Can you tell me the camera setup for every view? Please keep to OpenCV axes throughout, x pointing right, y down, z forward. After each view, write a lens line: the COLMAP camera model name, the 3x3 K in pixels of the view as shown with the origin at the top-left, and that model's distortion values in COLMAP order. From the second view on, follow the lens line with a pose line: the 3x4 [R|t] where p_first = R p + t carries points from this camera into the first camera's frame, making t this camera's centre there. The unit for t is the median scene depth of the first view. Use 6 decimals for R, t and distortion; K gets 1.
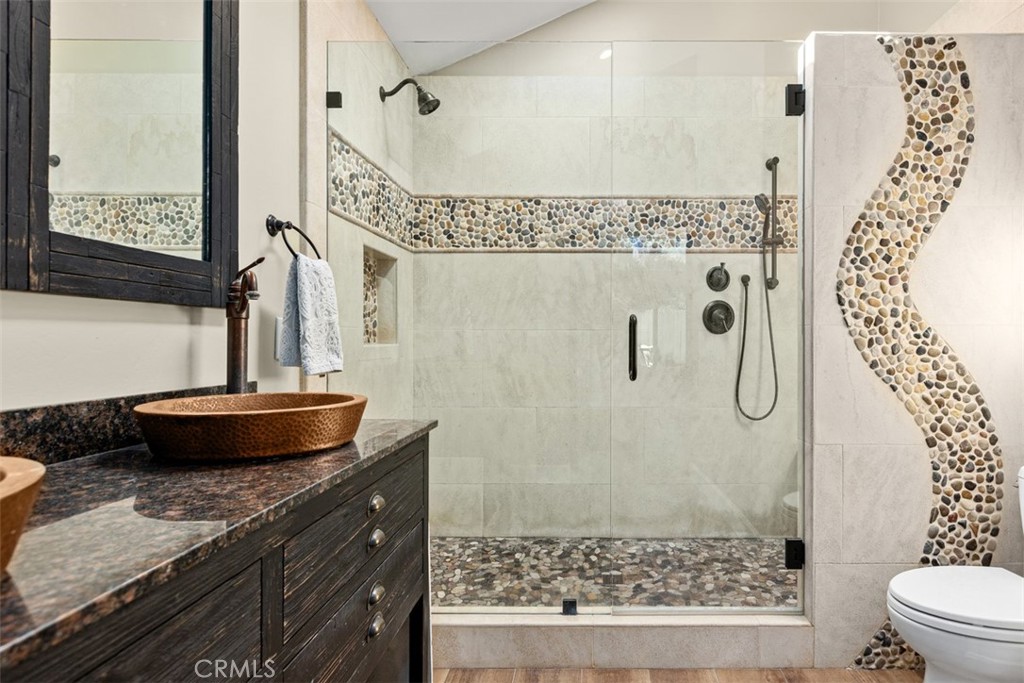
lens RADIAL K [[529.6, 0, 512.0], [0, 529.6, 341.5], [0, 0, 1]] dist [0.002216, -0.000494]
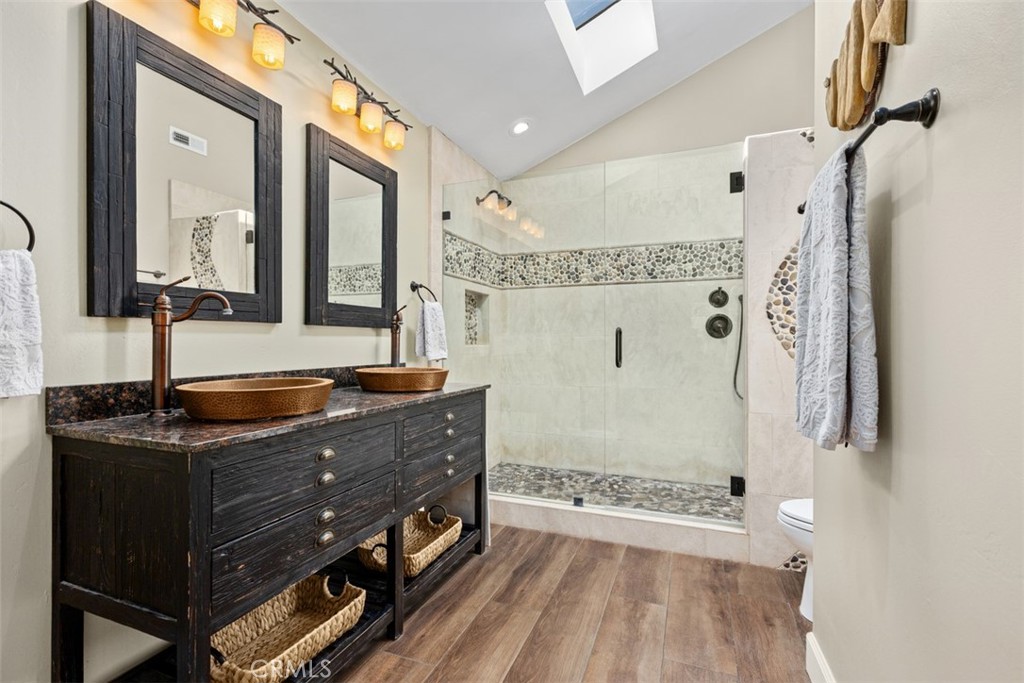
lens RADIAL K [[458.7, 0, 514.7], [0, 458.7, 342.4], [0, 0, 1]] dist [-0.000902, 0.000051]
pose [[0.961267, -0.000188, -0.275618, 0.246099], [-0.000456, 0.999997, -0.002274, -0.000585], [0.275618, 0.002311, 0.961265, -0.353943]]
